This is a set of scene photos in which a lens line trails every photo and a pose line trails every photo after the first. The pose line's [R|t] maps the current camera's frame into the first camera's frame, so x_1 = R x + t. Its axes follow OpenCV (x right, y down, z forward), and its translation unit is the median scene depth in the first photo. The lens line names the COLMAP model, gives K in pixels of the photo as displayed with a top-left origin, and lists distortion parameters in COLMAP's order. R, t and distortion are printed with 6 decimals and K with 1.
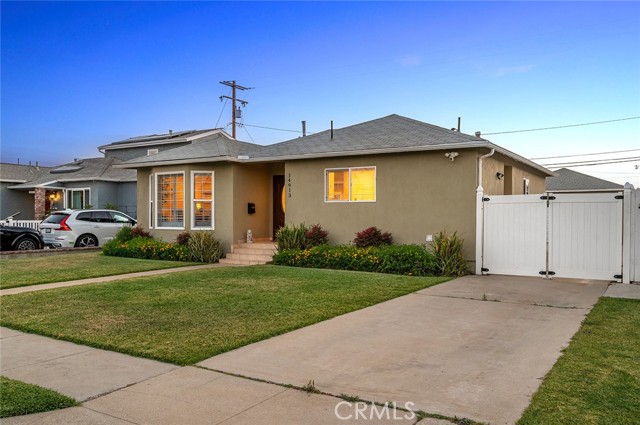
lens RADIAL K [[447.2, 0, 320.0], [0, 447.2, 212.5], [0, 0, 1]] dist [-0.001424, -0.000617]
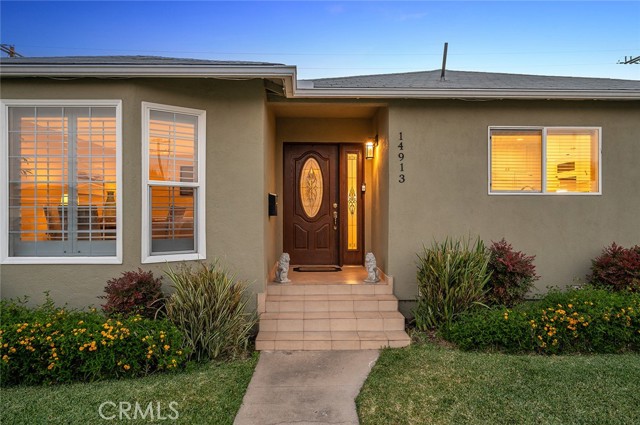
lens RADIAL K [[386.2, 0, 332.4], [0, 386.2, 213.1], [0, 0, 1]] dist [-0.002639, 0.000015]
pose [[0.868197, -0.007967, 0.496155, -0.311784], [-0.004468, 0.999705, 0.023872, -0.010892], [-0.496199, -0.022942, 0.867906, 0.648177]]
